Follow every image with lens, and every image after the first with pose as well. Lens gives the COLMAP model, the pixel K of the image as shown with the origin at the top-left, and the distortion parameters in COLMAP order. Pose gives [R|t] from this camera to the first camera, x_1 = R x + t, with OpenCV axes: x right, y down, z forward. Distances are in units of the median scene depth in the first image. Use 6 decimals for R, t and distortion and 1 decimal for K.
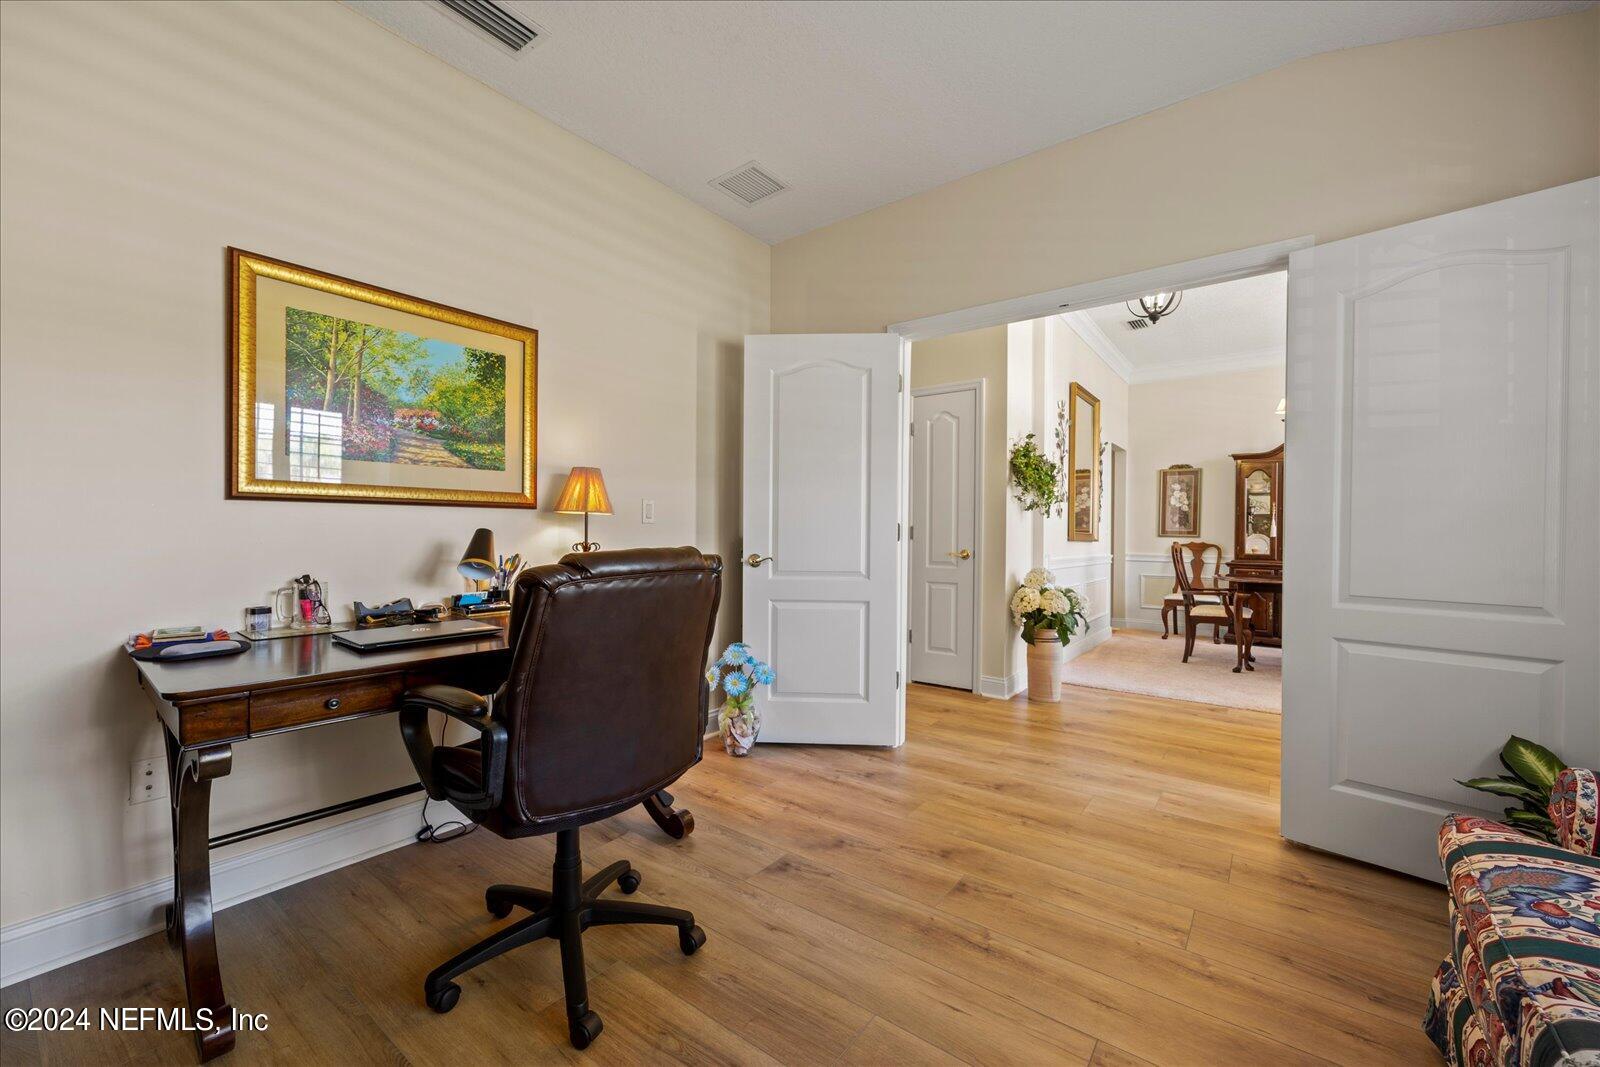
lens RADIAL K [[644.1, 0, 803.2], [0, 644.1, 540.0], [0, 0, 1]] dist [-0.003099, 0.000156]
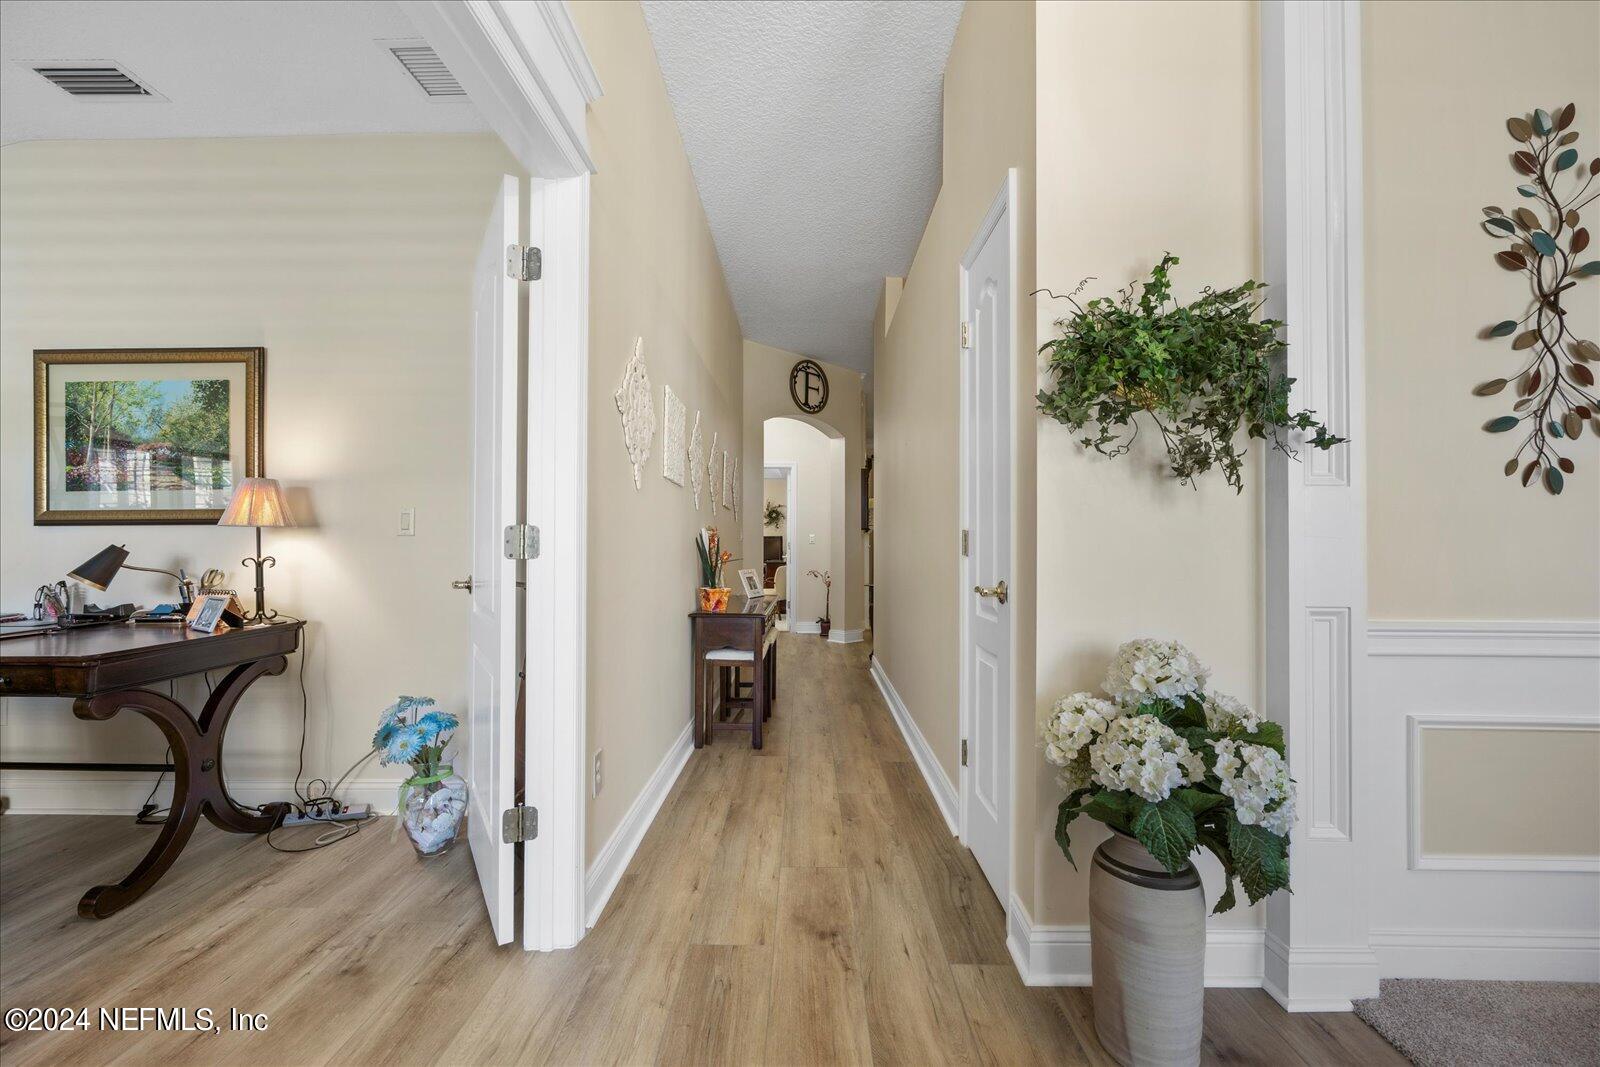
lens RADIAL K [[644.1, 0, 800.9], [0, 644.1, 530.6], [0, 0, 1]] dist [-0.003099, 0.000156]
pose [[0.588614, -0.022146, -0.808111, 0.996964], [-0.001984, 0.999582, -0.028838, -0.011059], [0.808412, 0.018578, 0.588324, 1.215266]]
